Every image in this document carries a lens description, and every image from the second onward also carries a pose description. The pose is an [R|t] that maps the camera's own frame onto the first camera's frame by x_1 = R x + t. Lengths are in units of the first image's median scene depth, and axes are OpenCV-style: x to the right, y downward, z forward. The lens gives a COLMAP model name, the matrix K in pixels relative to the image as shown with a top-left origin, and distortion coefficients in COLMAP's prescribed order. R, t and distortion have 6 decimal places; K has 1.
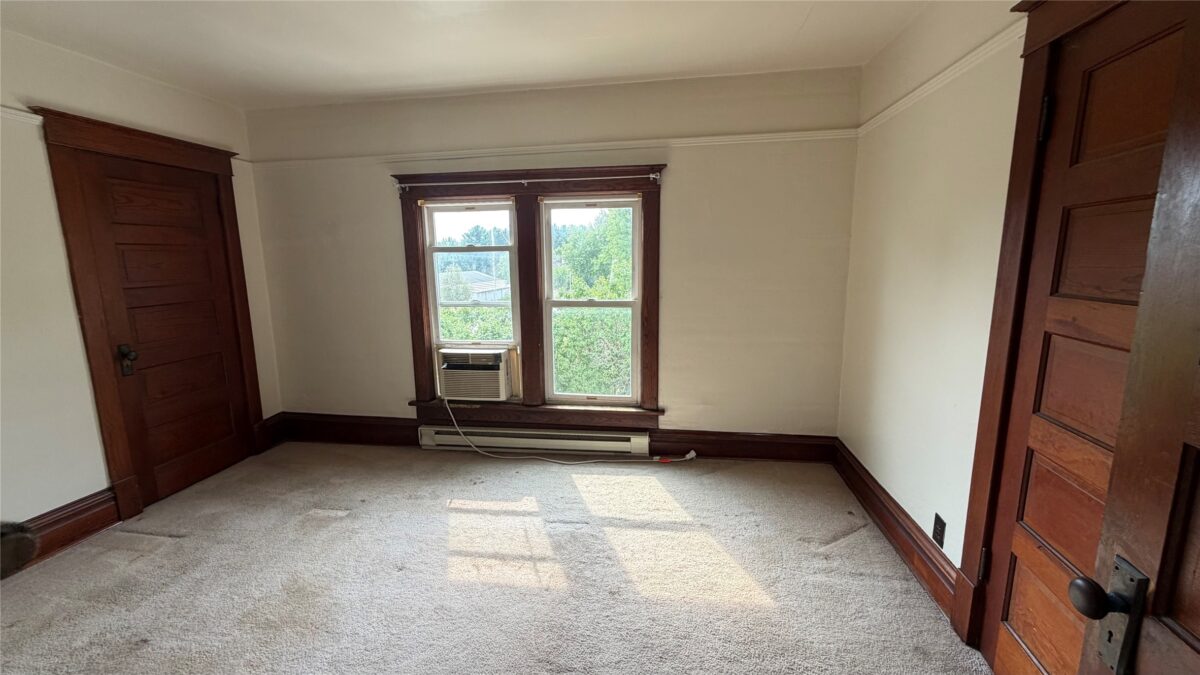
lens RADIAL K [[481.3, 0, 601.8], [0, 481.3, 338.4], [0, 0, 1]] dist [-0.000426, 0.000185]
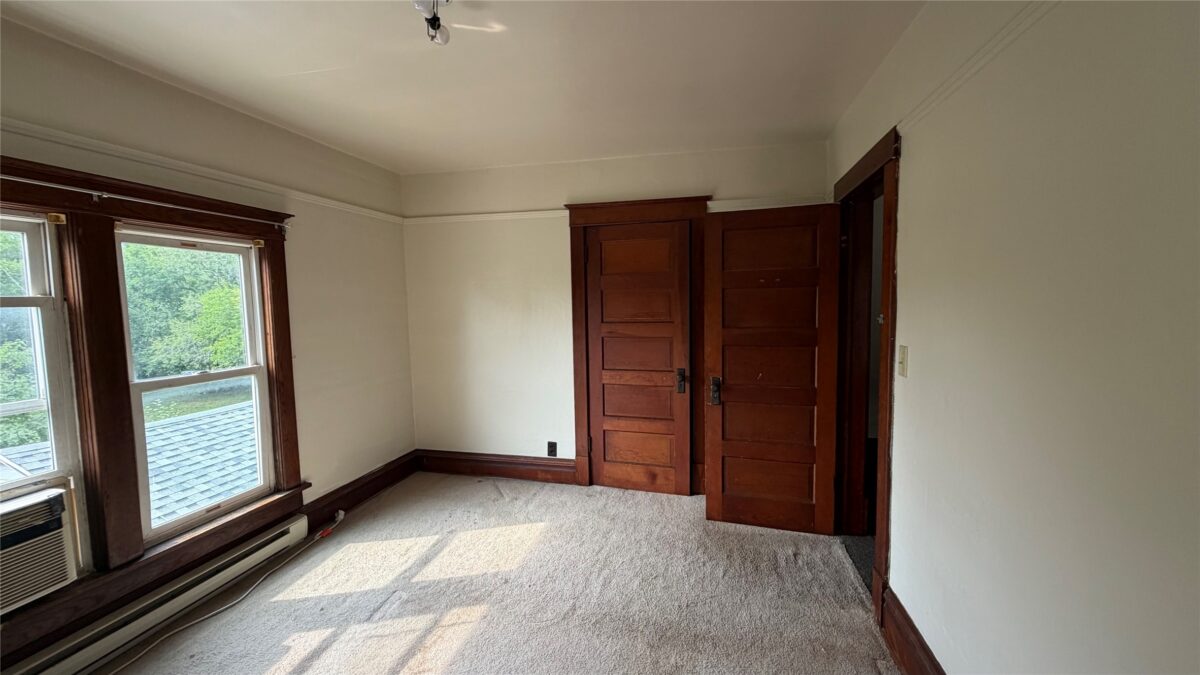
lens RADIAL K [[481.3, 0, 599.4], [0, 481.3, 336.3], [0, 0, 1]] dist [-0.000426, 0.000185]
pose [[0.077446, -0.061476, 0.995099, -0.739225], [0.181440, 0.982299, 0.046564, -0.062739], [-0.980348, 0.176944, 0.087229, 0.359331]]
